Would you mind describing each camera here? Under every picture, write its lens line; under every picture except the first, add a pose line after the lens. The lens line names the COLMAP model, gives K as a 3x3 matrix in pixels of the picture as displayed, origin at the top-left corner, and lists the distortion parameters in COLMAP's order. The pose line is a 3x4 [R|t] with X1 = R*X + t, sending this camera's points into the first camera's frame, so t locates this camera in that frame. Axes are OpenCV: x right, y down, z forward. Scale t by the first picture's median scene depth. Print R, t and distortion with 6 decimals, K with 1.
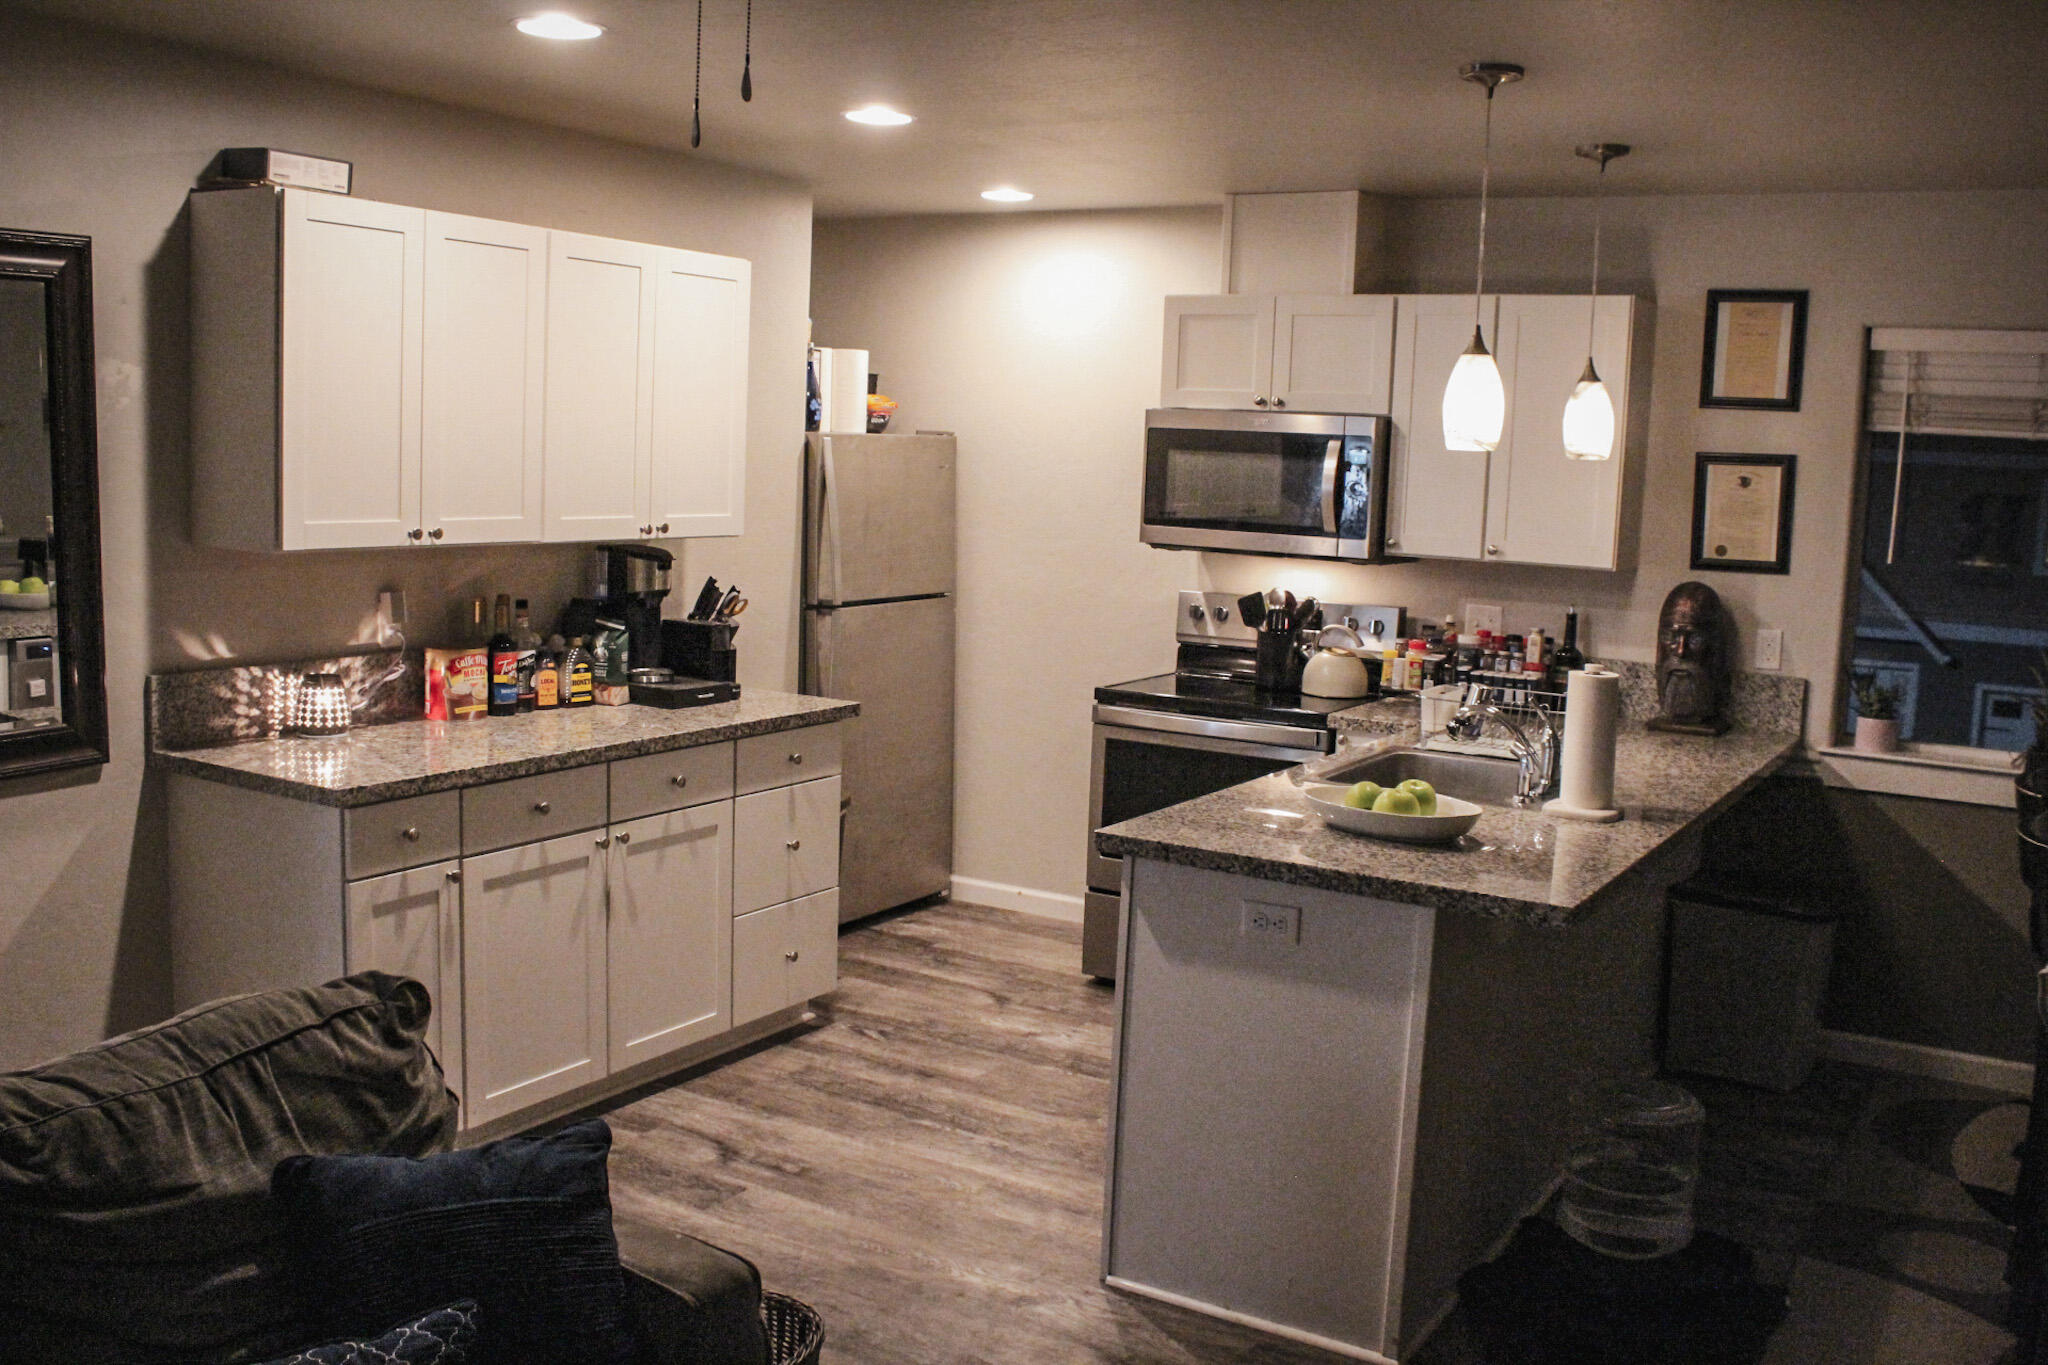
lens RADIAL K [[1842.4, 0, 1024.0], [0, 1842.4, 682.5], [0, 0, 1]] dist [-0.106397, 0.088037]
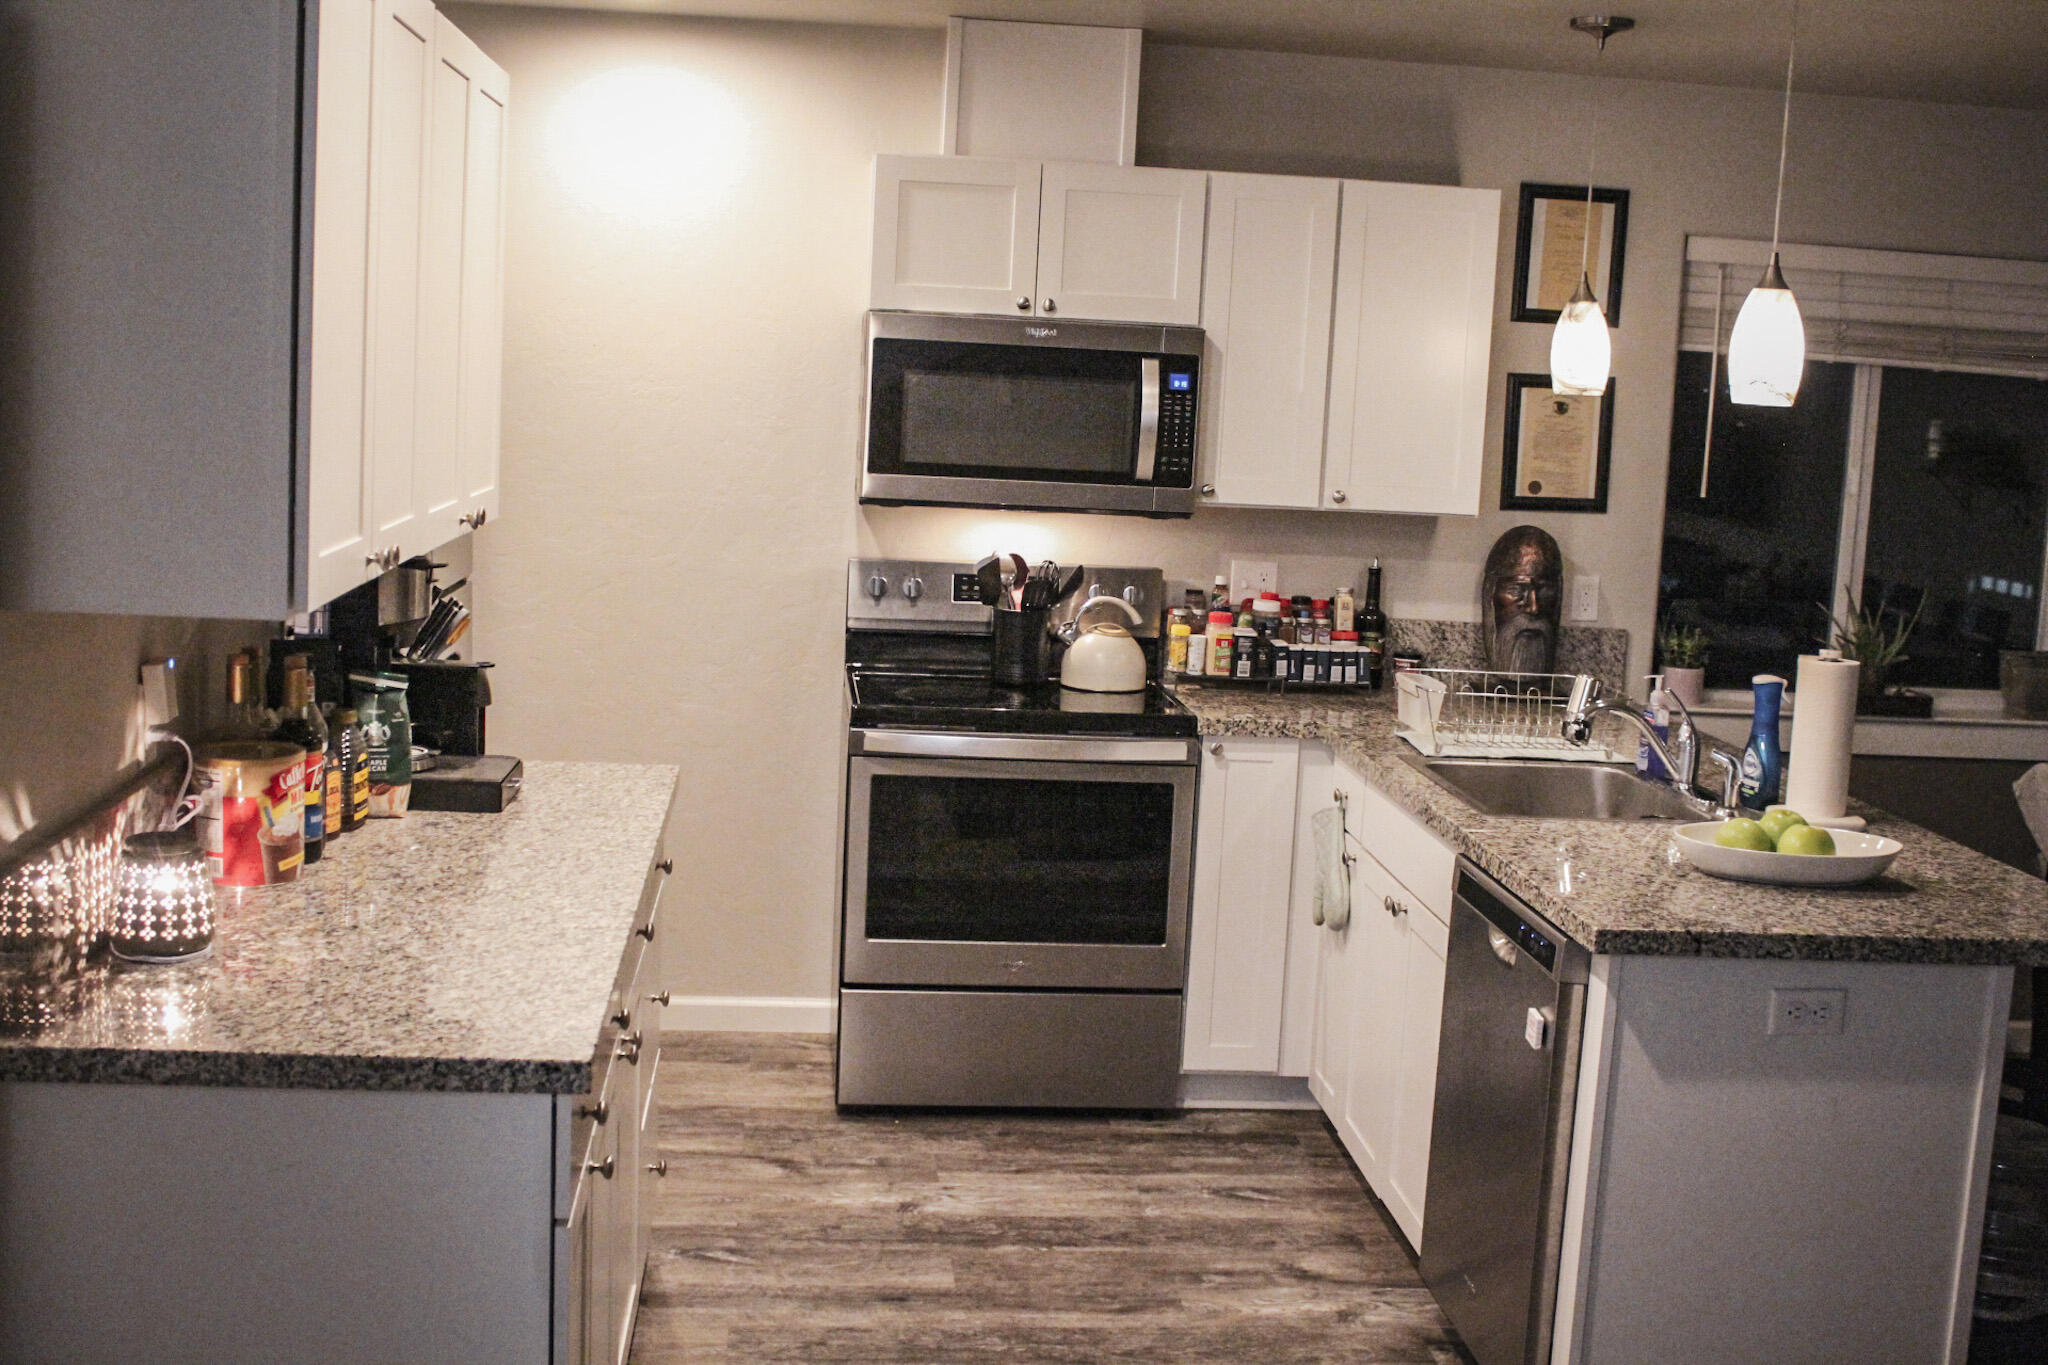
lens RADIAL K [[2313.5, 0, 1024.0], [0, 2313.5, 682.5], [0, 0, 1]] dist [-0.047901, 0.025754]
pose [[0.802414, -0.082805, 0.590995, -0.473856], [0.058439, 0.996470, 0.060272, -0.061148], [-0.593899, -0.013827, 0.804421, 0.261629]]
